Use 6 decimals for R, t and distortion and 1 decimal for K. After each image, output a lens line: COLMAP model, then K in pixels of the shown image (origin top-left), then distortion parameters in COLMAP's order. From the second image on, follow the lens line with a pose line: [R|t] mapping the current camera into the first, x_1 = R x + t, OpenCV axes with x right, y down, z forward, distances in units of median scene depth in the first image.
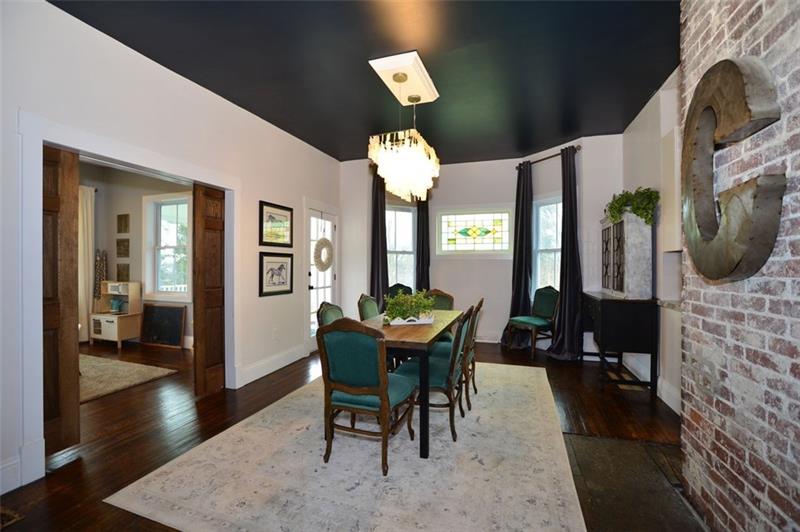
lens RADIAL K [[346.1, 0, 396.4], [0, 346.1, 266.7], [0, 0, 1]] dist [-0.003118, -0.000208]
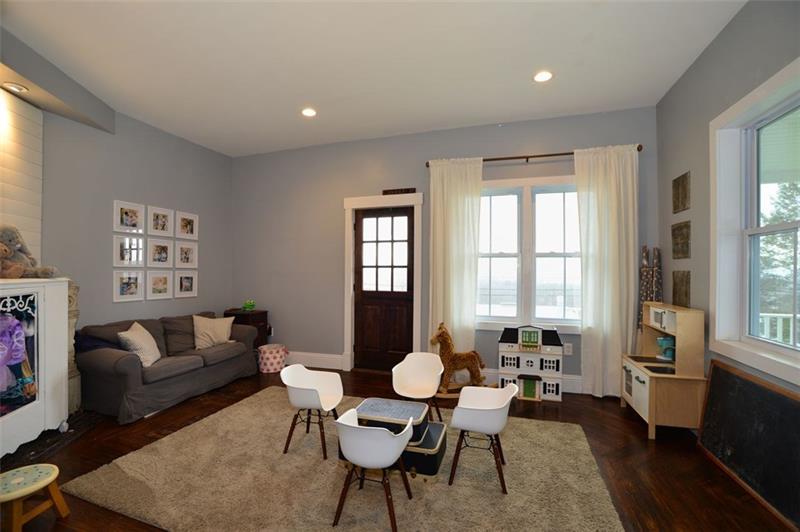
lens RADIAL K [[346.1, 0, 396.2], [0, 346.1, 271.3], [0, 0, 1]] dist [-0.003118, -0.000208]
pose [[0.020080, 0.000092, -0.999798, -0.282037], [-0.009197, 0.999958, -0.000093, -0.003996], [0.999756, 0.009197, 0.020080, 0.566447]]
